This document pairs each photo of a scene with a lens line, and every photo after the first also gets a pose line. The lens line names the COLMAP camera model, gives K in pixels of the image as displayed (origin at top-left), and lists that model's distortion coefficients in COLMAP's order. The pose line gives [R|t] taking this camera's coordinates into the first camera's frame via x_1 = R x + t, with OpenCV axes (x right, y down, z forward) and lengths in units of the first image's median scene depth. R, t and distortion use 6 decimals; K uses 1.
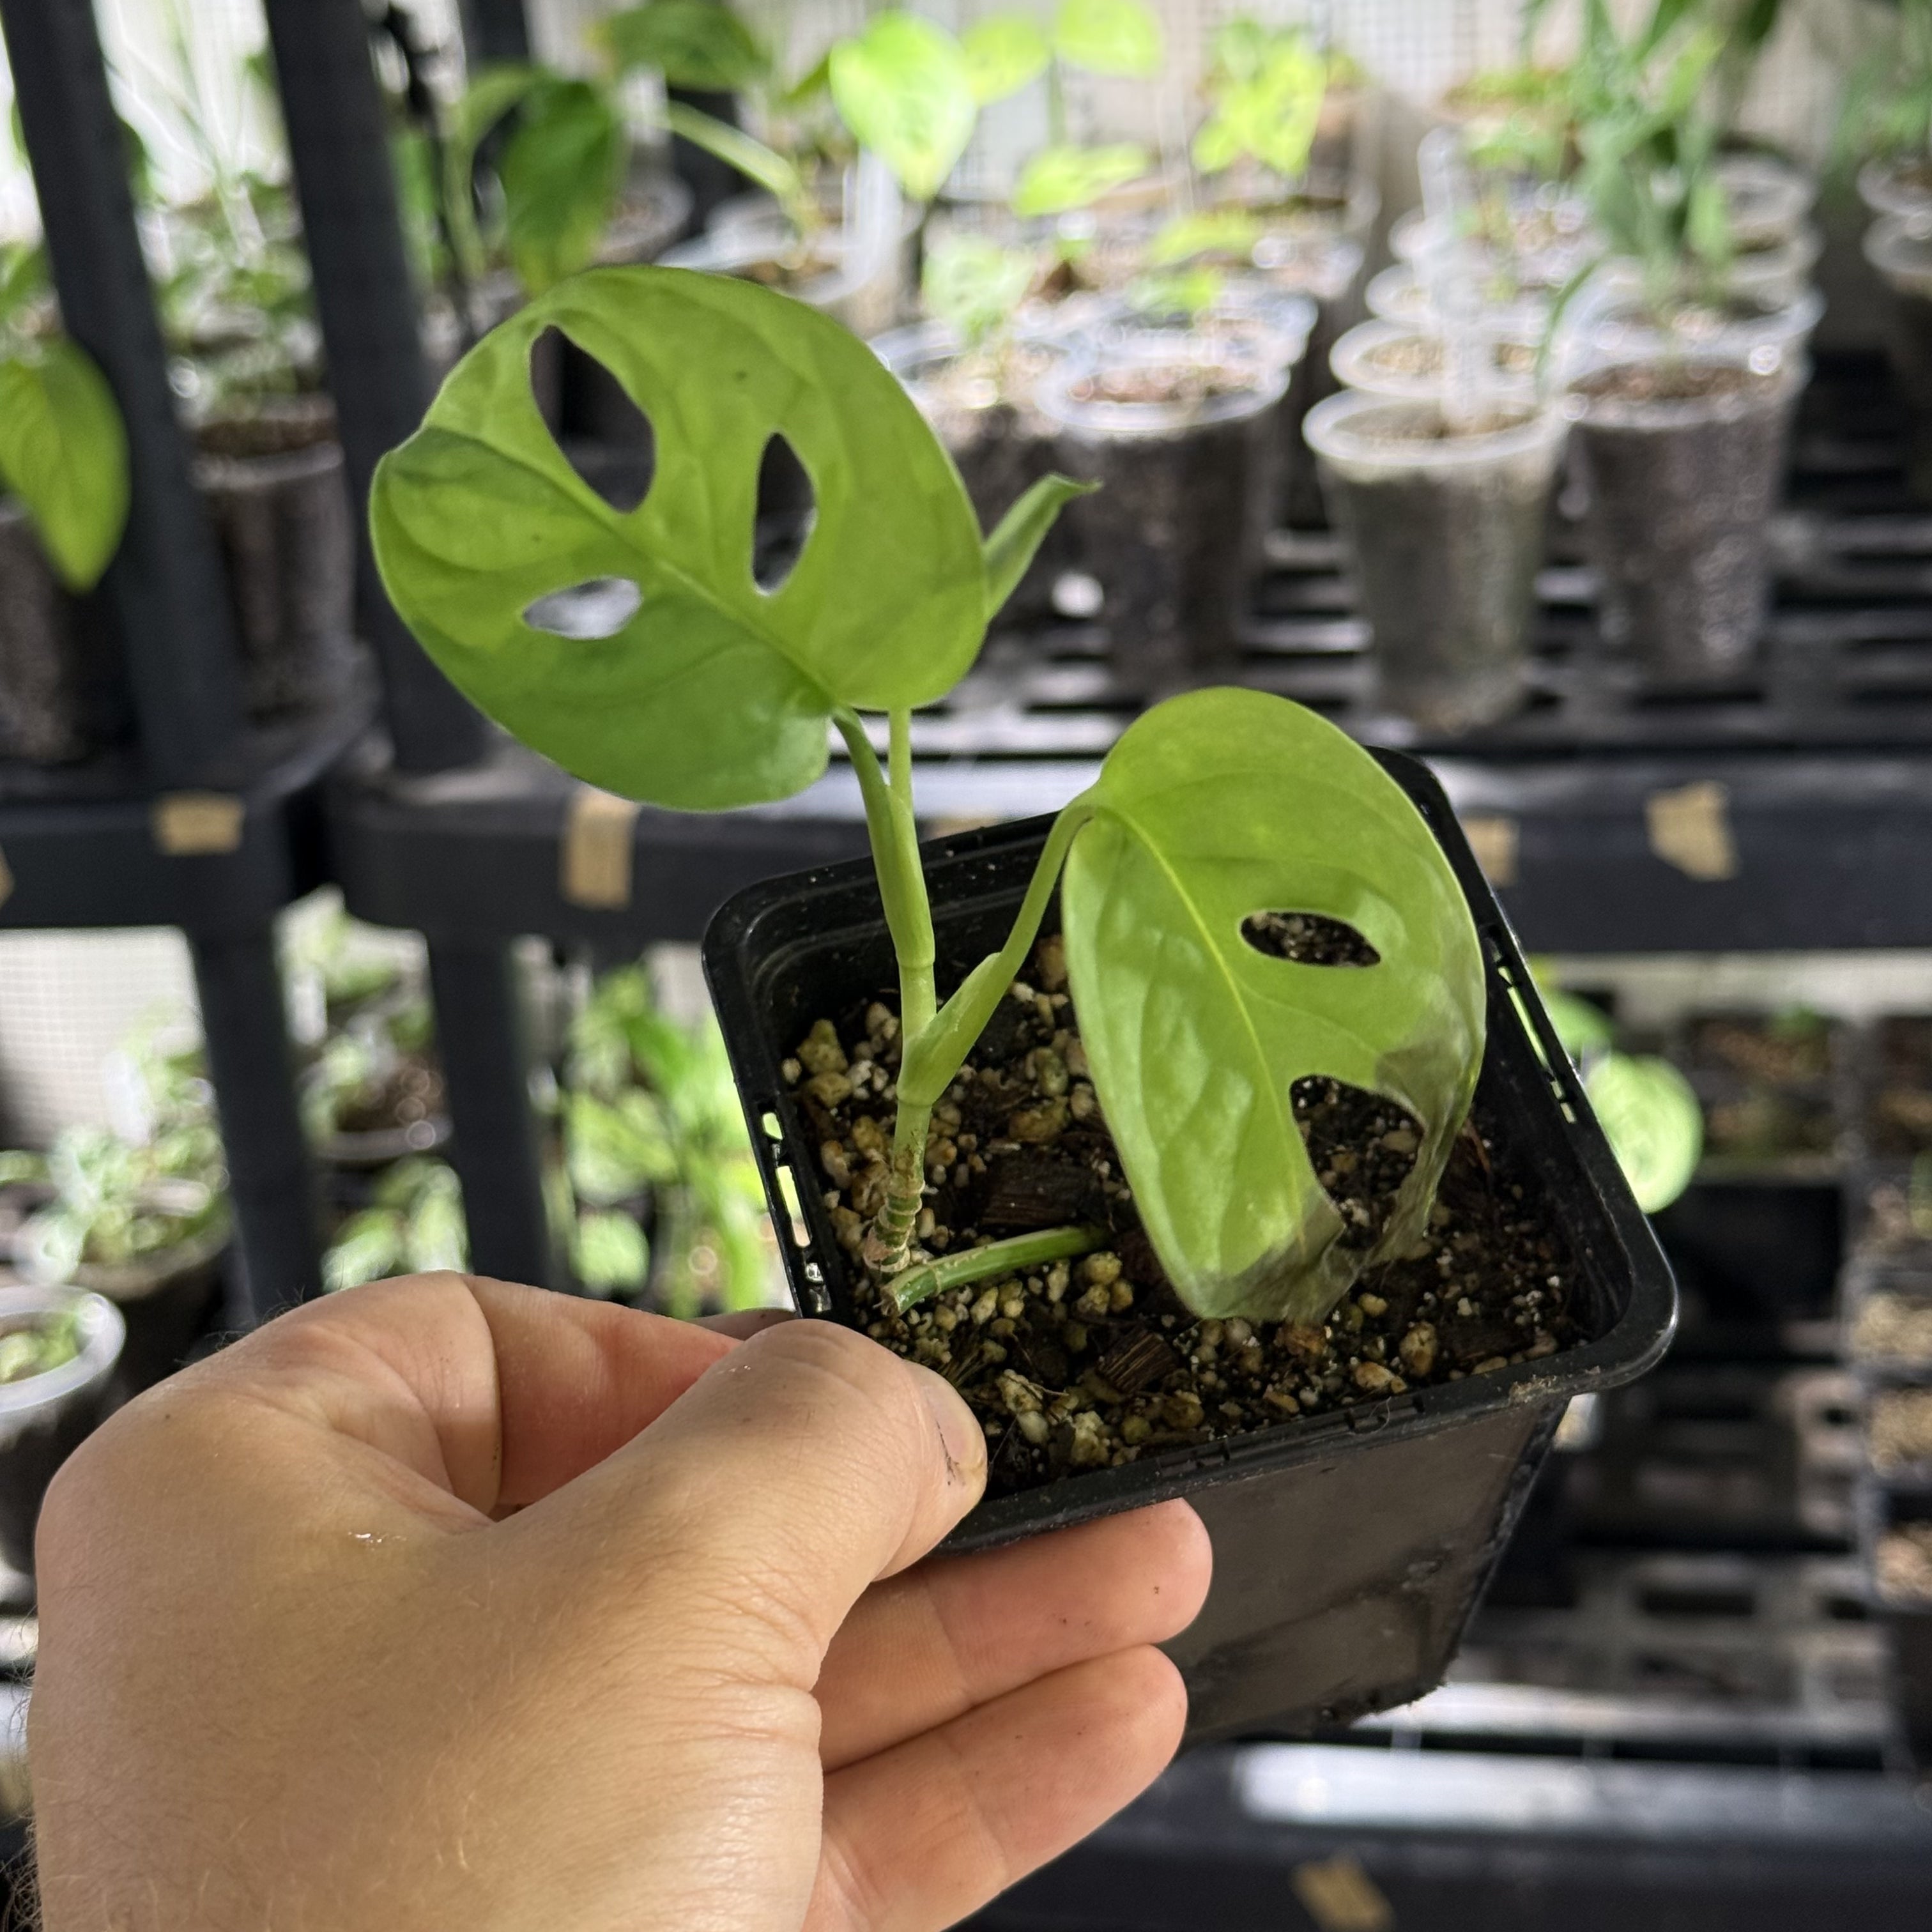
lens RADIAL K [[3581.9, 0, 965.5], [0, 3581.9, 972.9], [0, 0, 1]] dist [0.091475, -0.028233]
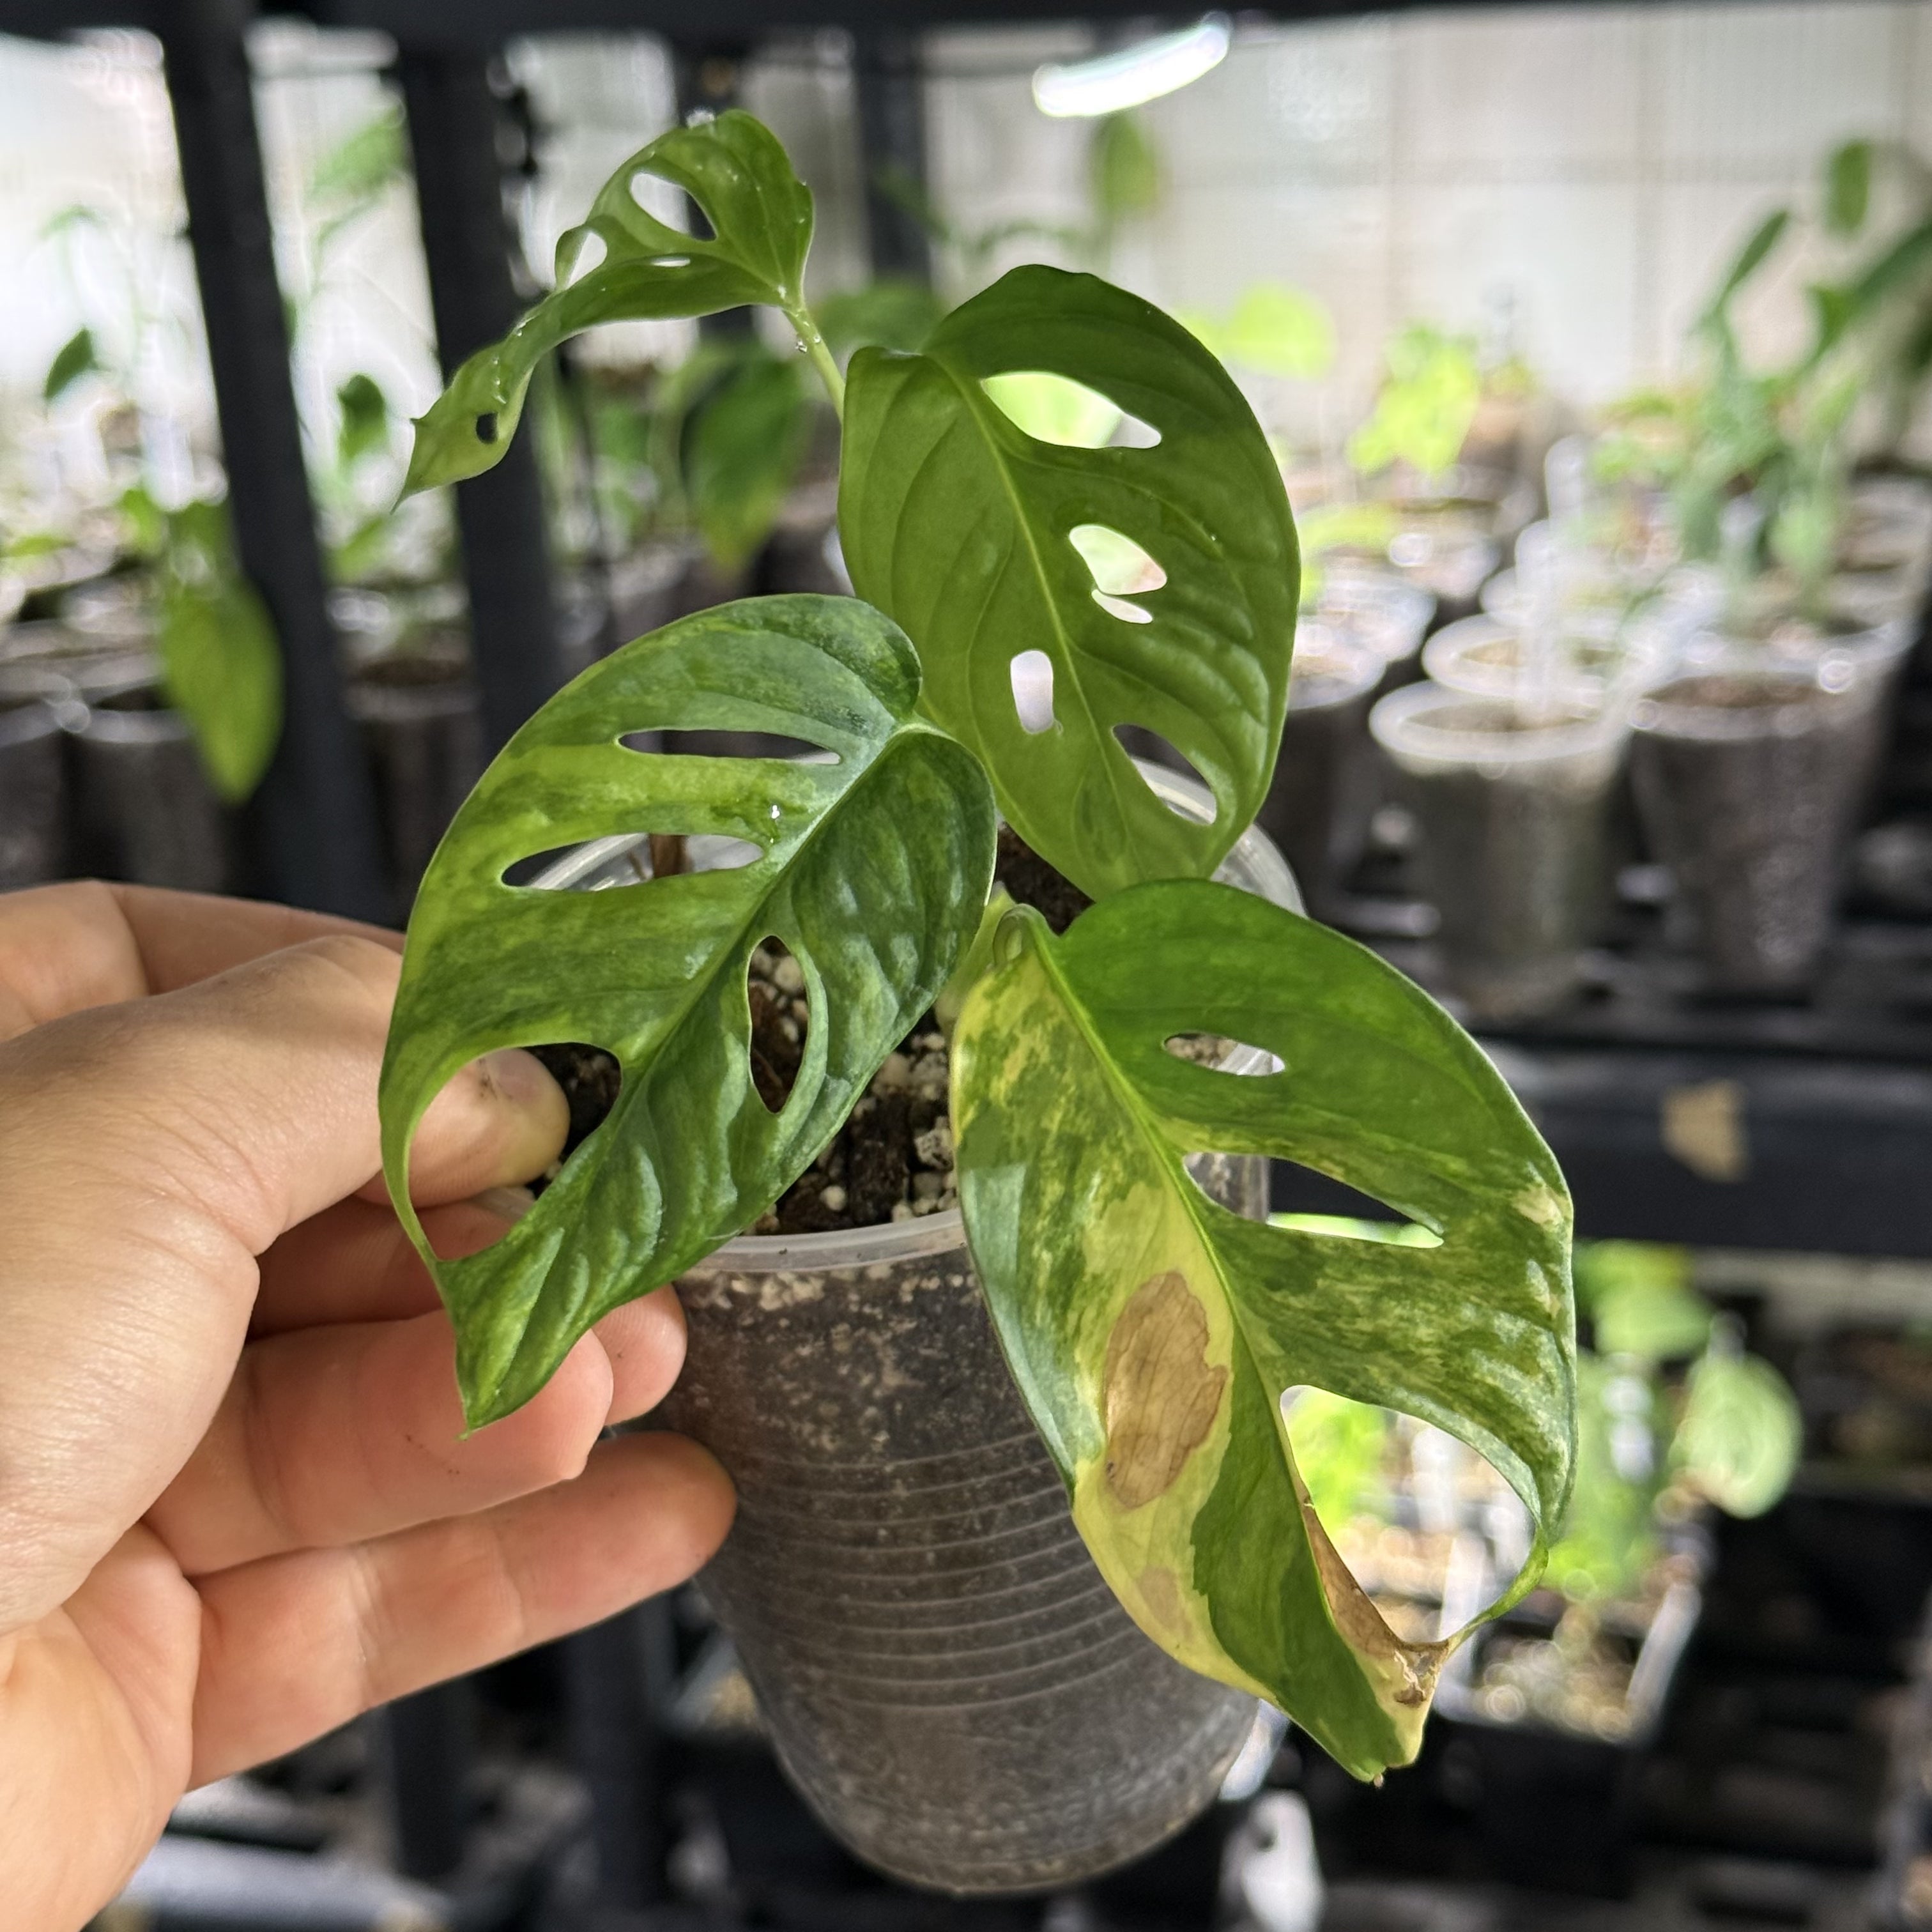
lens RADIAL K [[3581.9, 0, 965.5], [0, 3581.9, 972.9], [0, 0, 1]] dist [0.091475, -0.028233]
pose [[0.989442, 0.066621, -0.128707, 0.112088], [-0.075605, 0.994936, -0.066221, -0.000179], [0.123643, 0.075253, 0.989469, -0.036192]]
